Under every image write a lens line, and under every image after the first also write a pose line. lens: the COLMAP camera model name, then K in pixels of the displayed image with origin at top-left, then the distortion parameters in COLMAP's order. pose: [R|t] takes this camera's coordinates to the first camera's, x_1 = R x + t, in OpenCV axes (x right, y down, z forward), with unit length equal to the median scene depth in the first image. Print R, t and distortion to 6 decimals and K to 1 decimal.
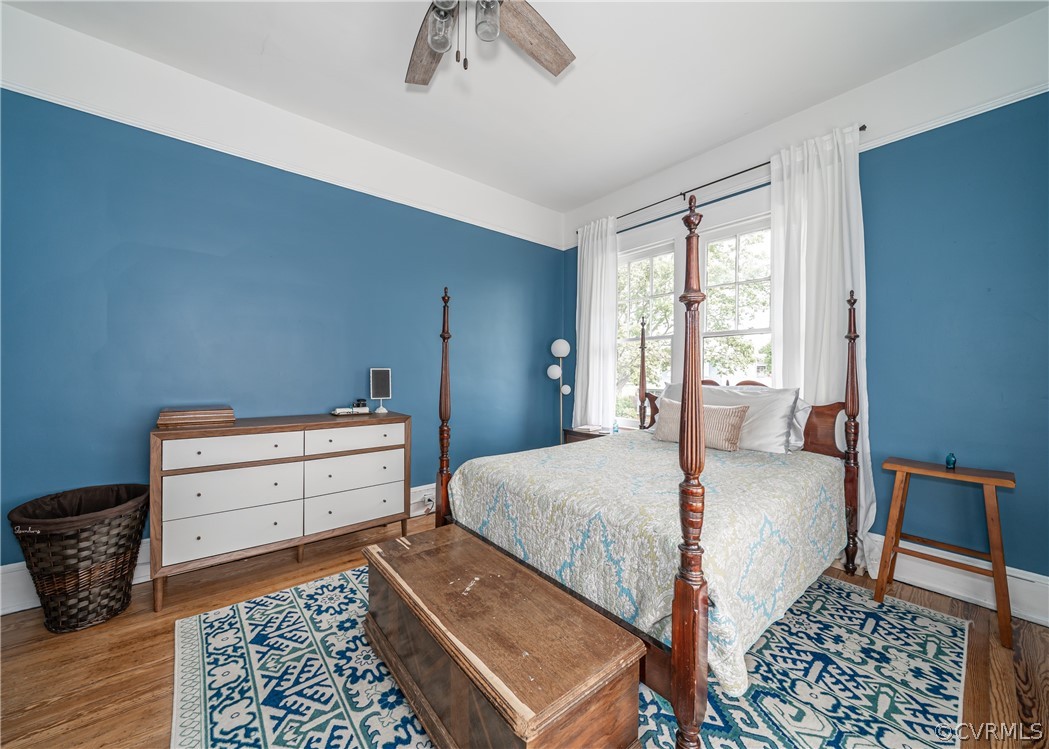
lens RADIAL K [[380.2, 0, 489.2], [0, 380.2, 377.3], [0, 0, 1]] dist [-0.003468, 0.000136]
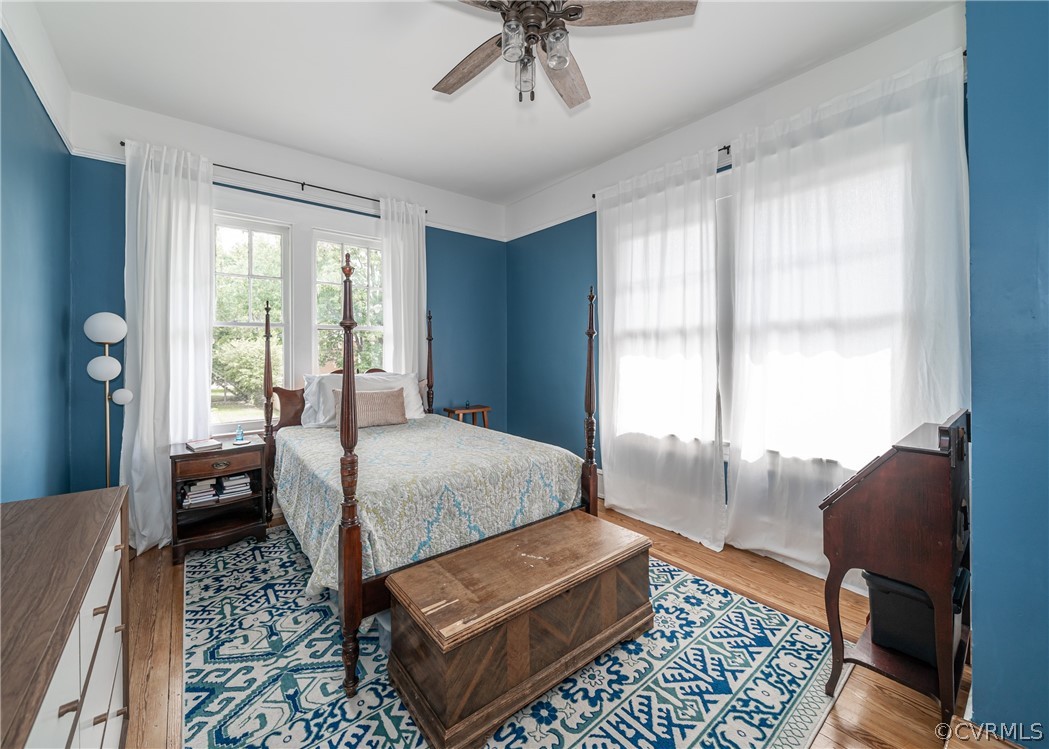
lens RADIAL K [[411.3, 0, 509.4], [0, 411.3, 351.4], [0, 0, 1]] dist [-0.007026, -0.000095]
pose [[-0.016637, -0.006474, 0.999841, -1.087837], [0.018487, 0.999806, 0.006781, -0.075412], [-0.999691, 0.018597, -0.016514, 0.912048]]
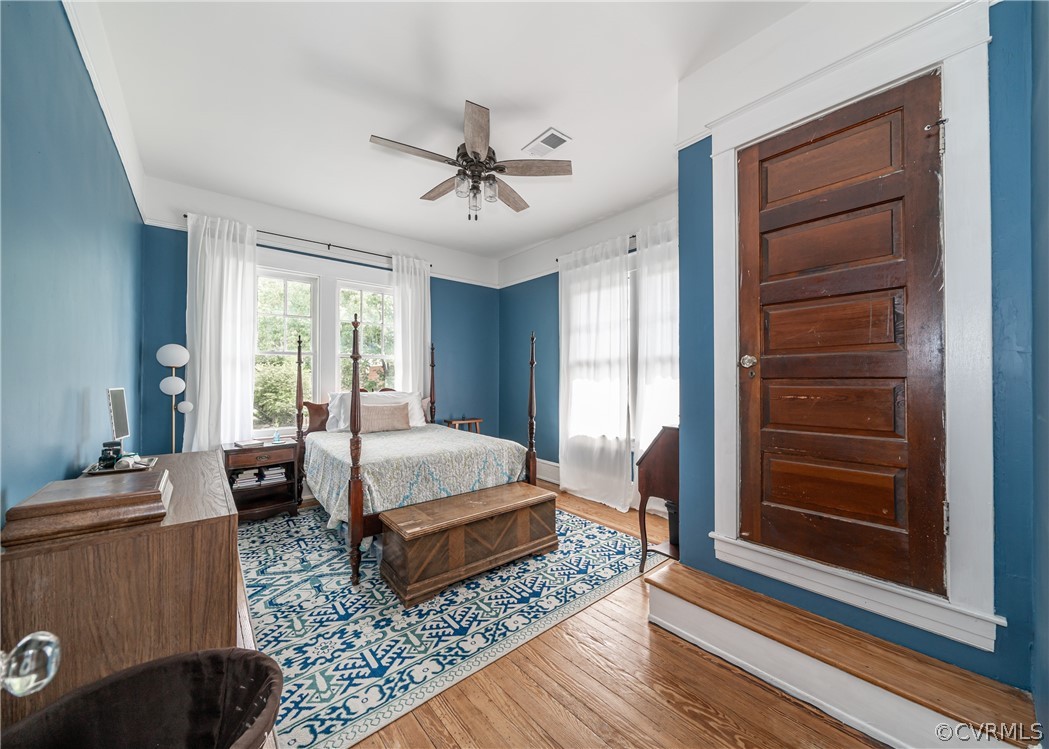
lens RADIAL K [[389.9, 0, 573.5], [0, 389.9, 374.9], [0, 0, 1]] dist [-0.008597, -0.000090]
pose [[-0.110229, -0.001265, 0.993905, -1.673224], [0.012241, 0.999922, 0.002630, -0.064271], [-0.993831, 0.012456, -0.110205, 0.617182]]
